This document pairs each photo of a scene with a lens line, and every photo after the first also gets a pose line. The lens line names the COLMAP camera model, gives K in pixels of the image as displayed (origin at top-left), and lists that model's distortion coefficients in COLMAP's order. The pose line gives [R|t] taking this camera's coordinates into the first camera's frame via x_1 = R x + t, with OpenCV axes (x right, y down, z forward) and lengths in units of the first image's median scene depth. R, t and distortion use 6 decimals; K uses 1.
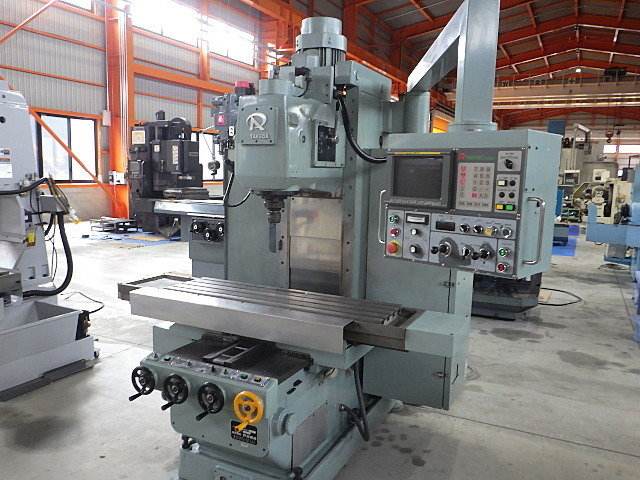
lens RADIAL K [[533.7, 0, 321.1], [0, 533.7, 242.7], [0, 0, 1]] dist [-0.000885, 0.014607]
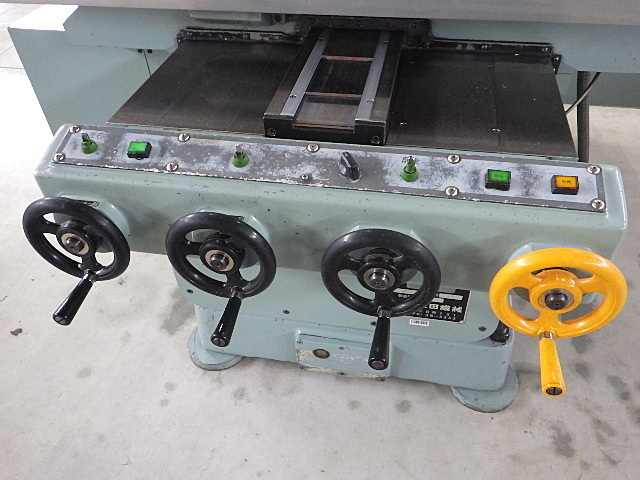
lens RADIAL K [[533.7, 0, 315.7], [0, 533.7, 244.7], [0, 0, 1]] dist [-0.000885, 0.014607]
pose [[0.963083, -0.223118, 0.150629, -0.255740], [0.096437, 0.808344, 0.580758, 0.109654], [-0.251338, -0.544792, 0.800019, 0.742037]]
